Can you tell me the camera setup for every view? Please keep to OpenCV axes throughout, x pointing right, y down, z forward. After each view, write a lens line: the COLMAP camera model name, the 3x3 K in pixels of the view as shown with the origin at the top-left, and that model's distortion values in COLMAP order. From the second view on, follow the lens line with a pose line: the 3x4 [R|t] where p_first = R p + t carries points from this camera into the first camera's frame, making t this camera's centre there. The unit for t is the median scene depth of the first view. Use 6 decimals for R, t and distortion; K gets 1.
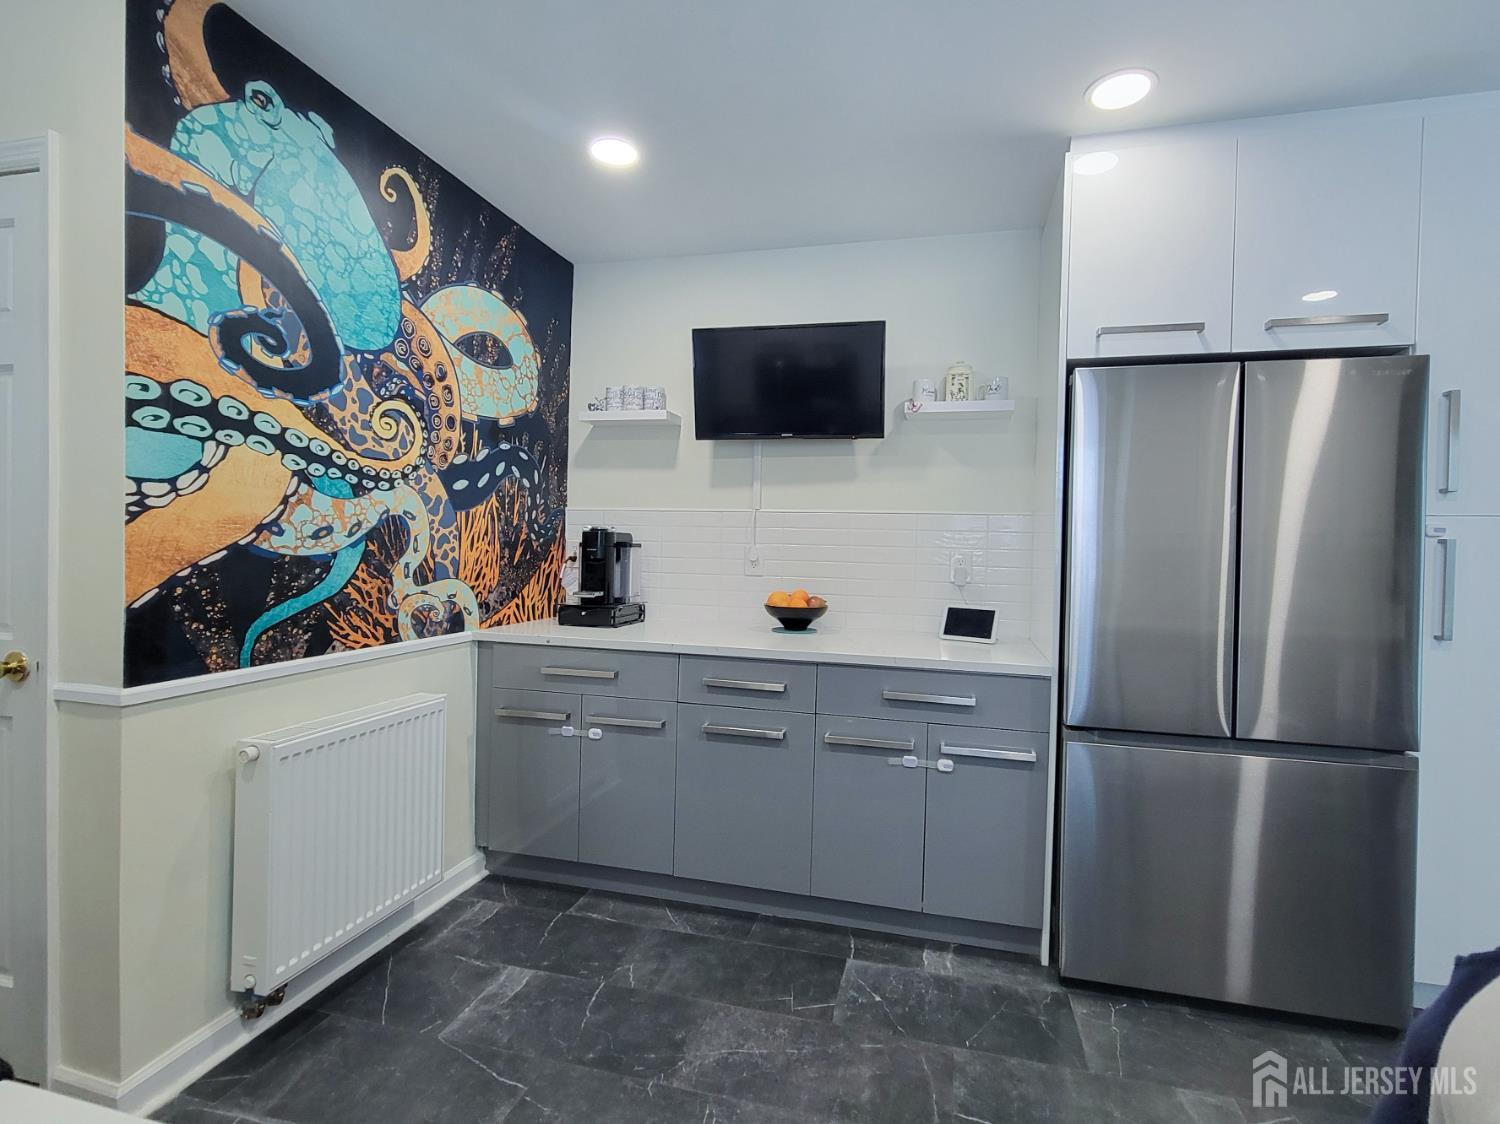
lens RADIAL K [[691.2, 0, 768.2], [0, 691.2, 554.6], [0, 0, 1]] dist [-0.000551, -0.000140]
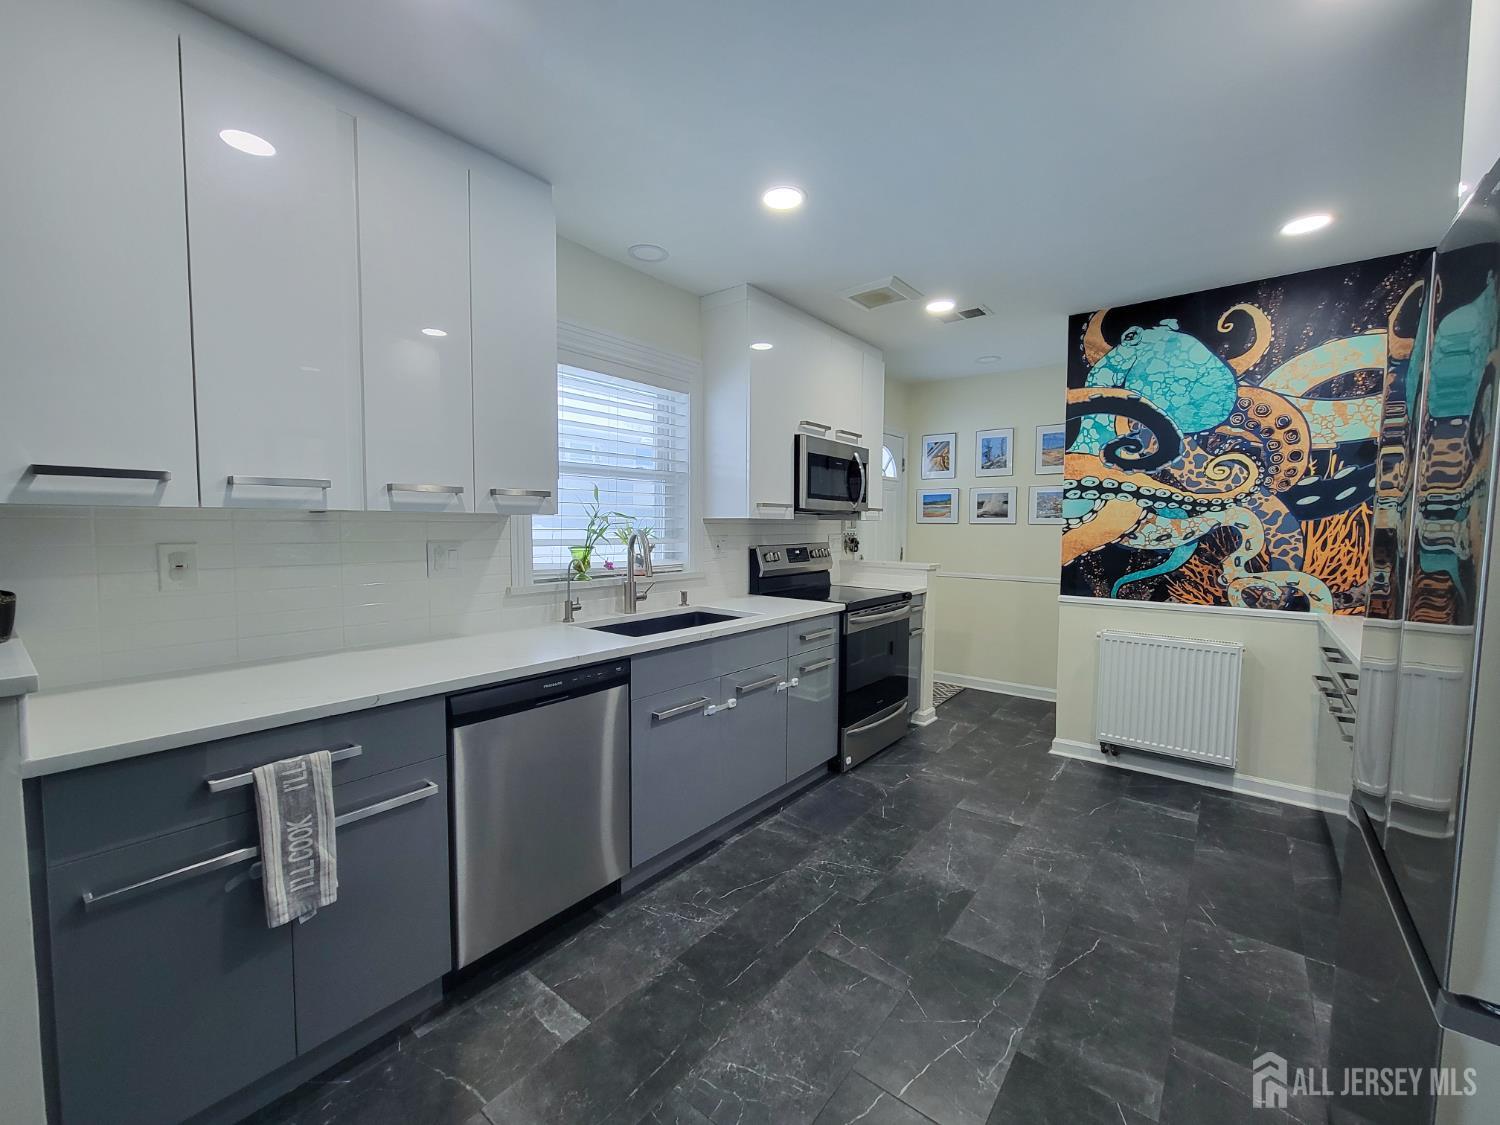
lens RADIAL K [[611.8, 0, 763.2], [0, 611.8, 560.0], [0, 0, 1]] dist [0.002138, 0.000270]
pose [[-0.391091, 0.029461, -0.919880, 1.238531], [-0.024651, 0.998794, 0.042469, -0.013636], [0.920022, 0.039285, -0.389893, 0.599921]]
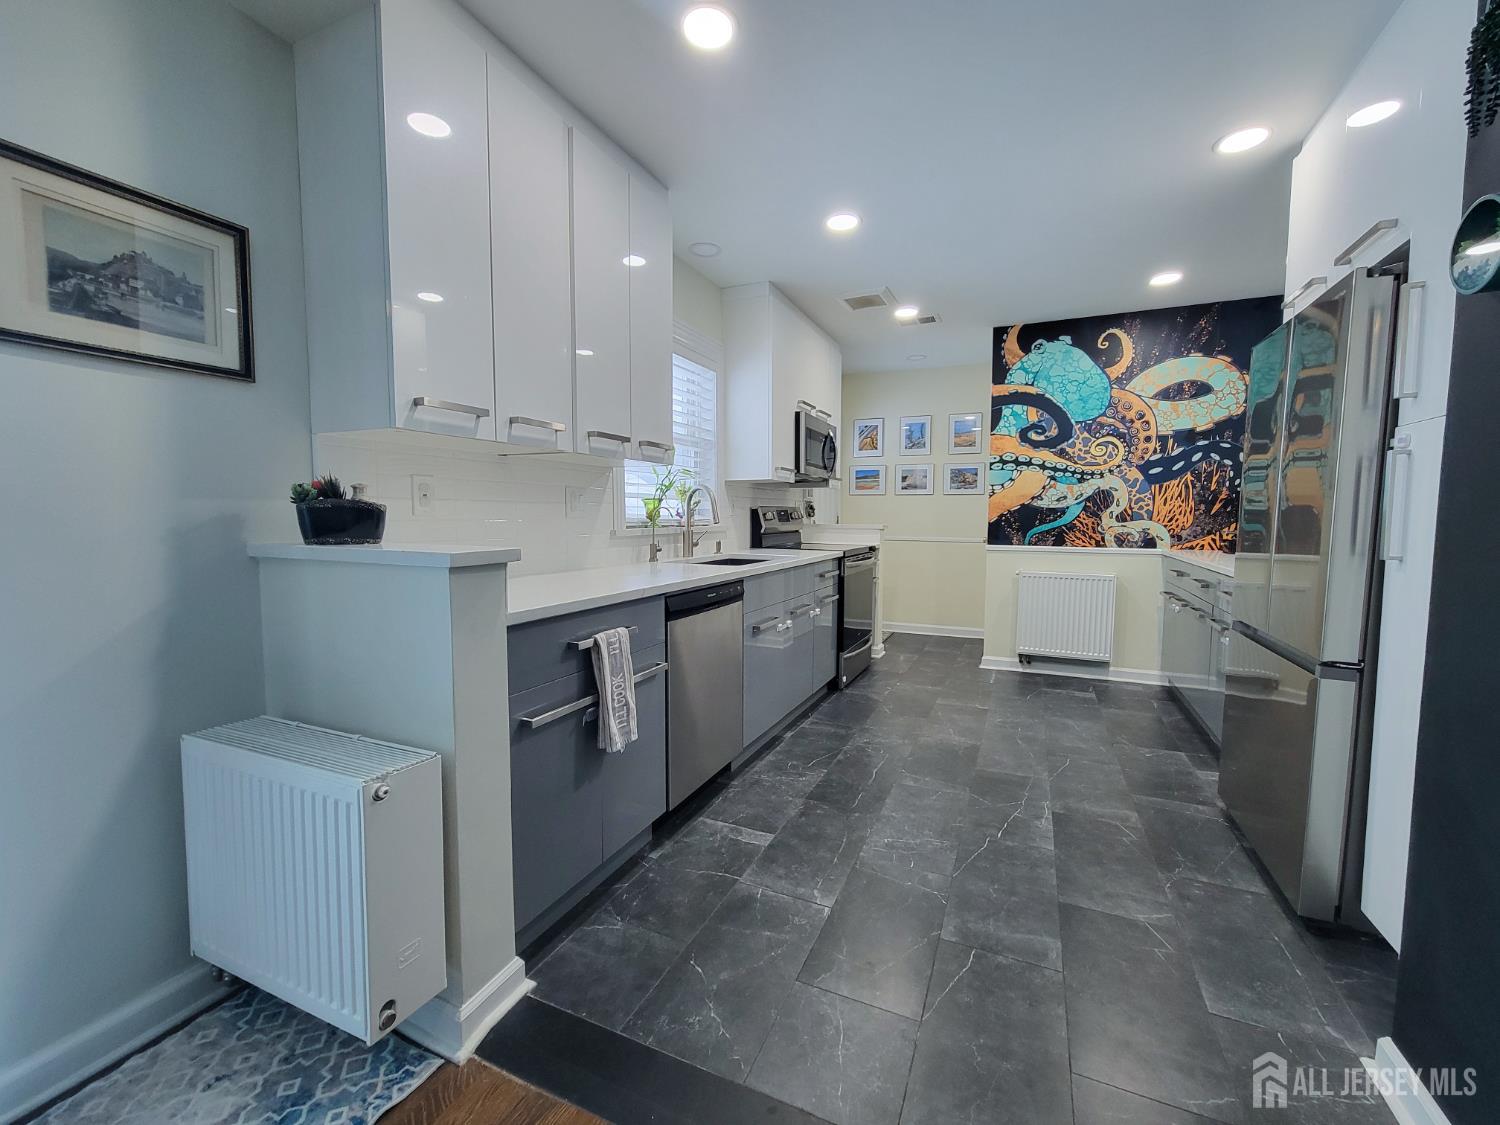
lens RADIAL K [[611.8, 0, 763.2], [0, 611.8, 560.0], [0, 0, 1]] dist [0.002138, 0.000270]
pose [[-0.153626, 0.051008, -0.986812, 1.645341], [-0.018653, 0.998339, 0.054507, 0.085279], [0.987953, 0.026781, -0.152419, 0.241298]]
